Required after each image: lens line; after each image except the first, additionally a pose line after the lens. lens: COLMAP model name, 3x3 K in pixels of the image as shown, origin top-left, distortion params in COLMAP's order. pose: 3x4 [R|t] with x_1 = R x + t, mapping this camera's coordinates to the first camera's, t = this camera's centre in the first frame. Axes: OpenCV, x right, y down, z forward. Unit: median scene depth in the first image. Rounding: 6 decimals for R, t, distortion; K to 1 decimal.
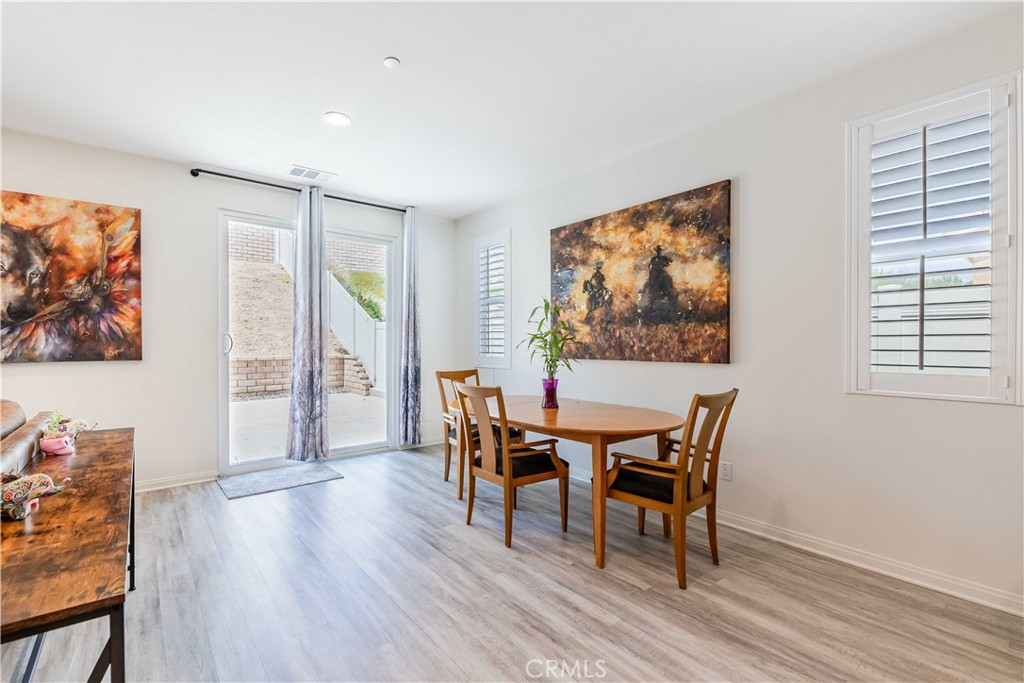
lens RADIAL K [[431.7, 0, 461.6], [0, 431.7, 350.3], [0, 0, 1]] dist [-0.022147, -0.000817]
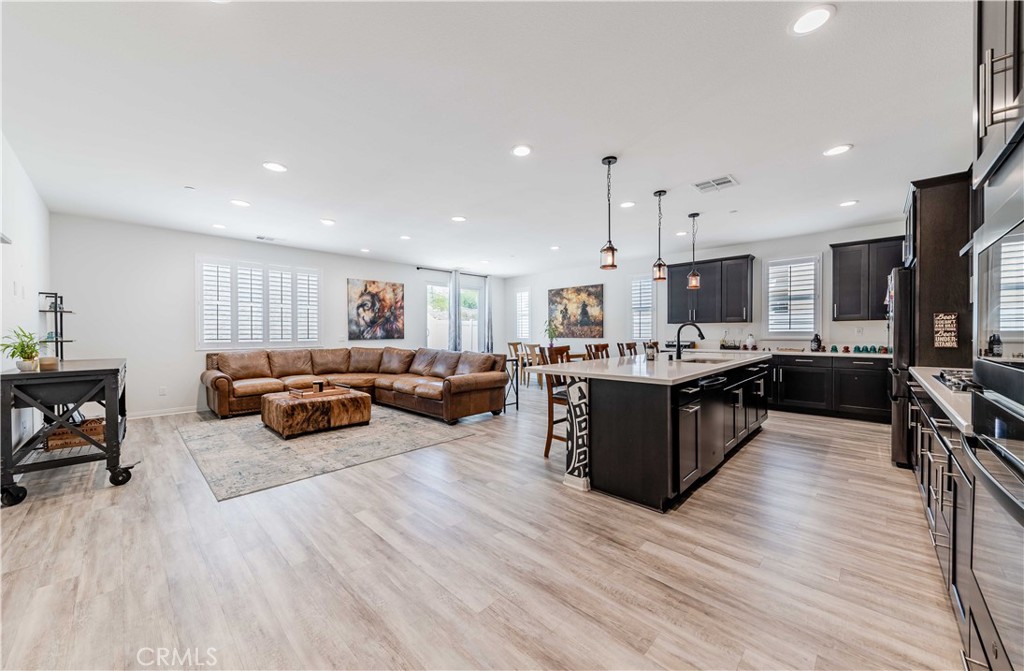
lens RADIAL K [[371.9, 0, 502.9], [0, 371.9, 334.9], [0, 0, 1]] dist [0.009580, -0.000220]
pose [[0.990419, -0.004556, 0.138017, -0.476288], [0.005628, 0.999957, -0.007377, 0.020116], [-0.137978, 0.008083, 0.990402, -1.516677]]
